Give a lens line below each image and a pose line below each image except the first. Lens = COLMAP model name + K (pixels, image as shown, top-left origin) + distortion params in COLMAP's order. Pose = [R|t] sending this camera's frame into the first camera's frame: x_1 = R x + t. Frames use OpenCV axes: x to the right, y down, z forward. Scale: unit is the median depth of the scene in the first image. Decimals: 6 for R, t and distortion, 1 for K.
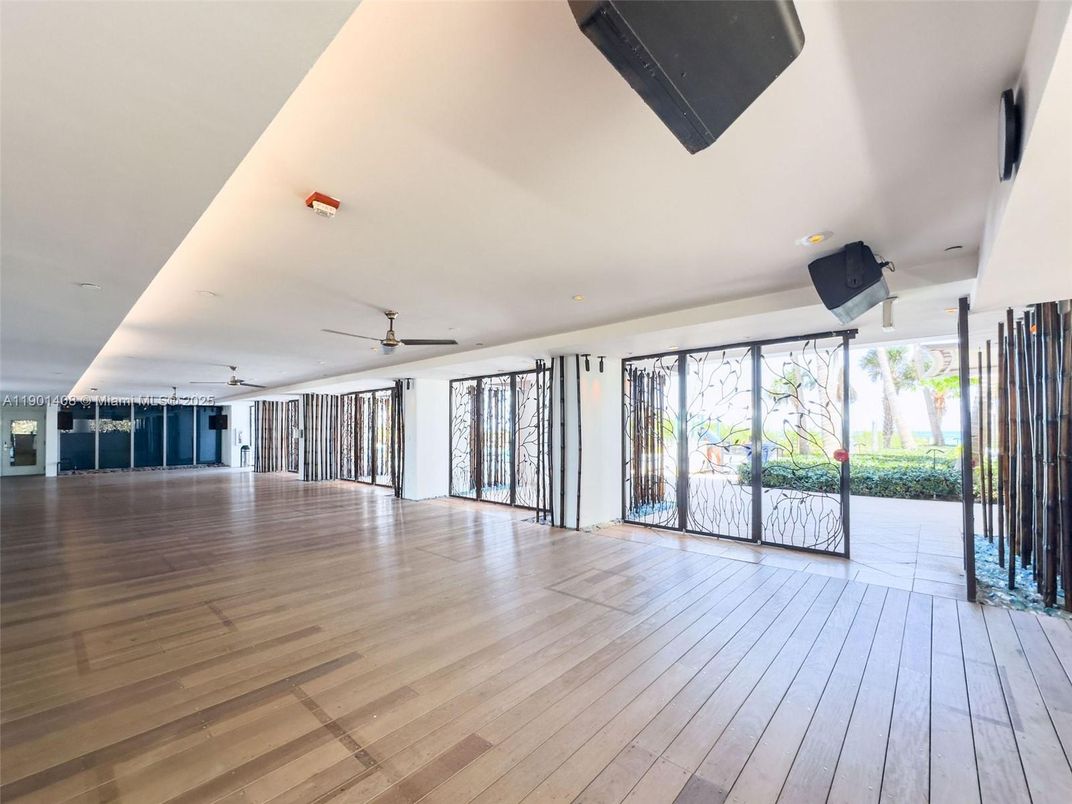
lens RADIAL K [[444.0, 0, 535.1], [0, 444.0, 427.2], [0, 0, 1]] dist [-0.000844, -0.000101]
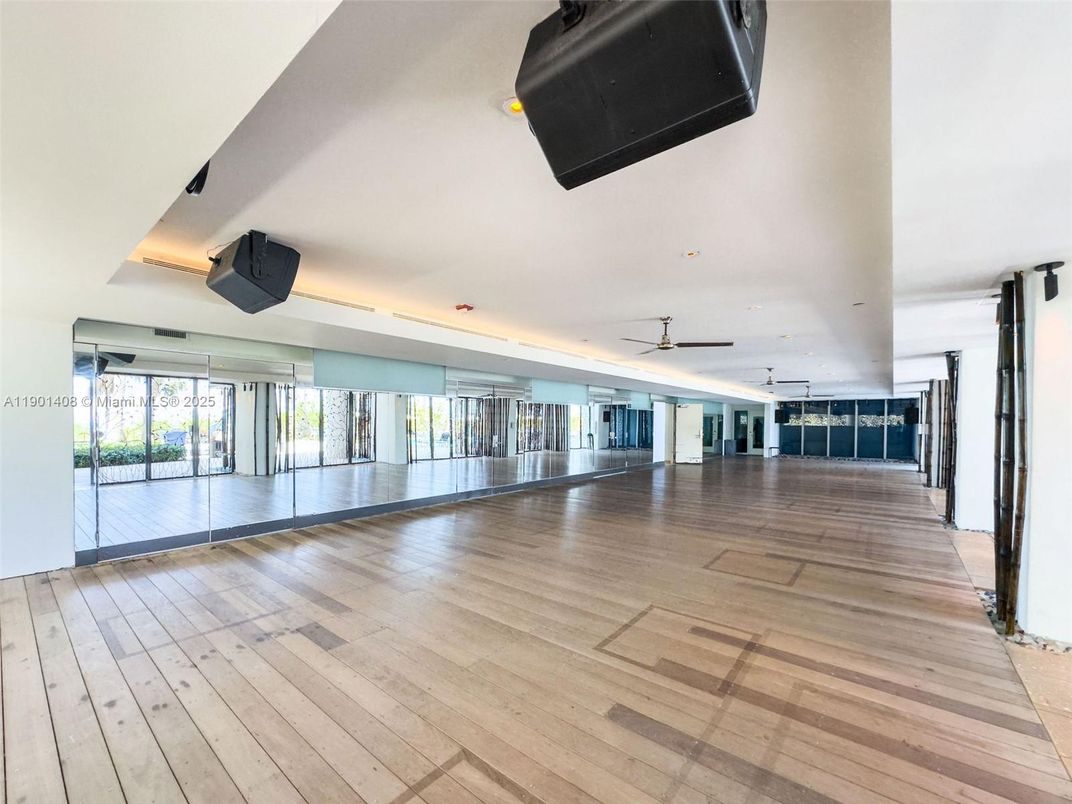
lens RADIAL K [[444.0, 0, 535.1], [0, 444.0, 427.2], [0, 0, 1]] dist [-0.000844, -0.000101]
pose [[0.055179, 0.013032, -0.998391, 0.546097], [0.002203, 0.999911, 0.013174, -0.002445], [0.998474, -0.002926, 0.055146, 0.443747]]
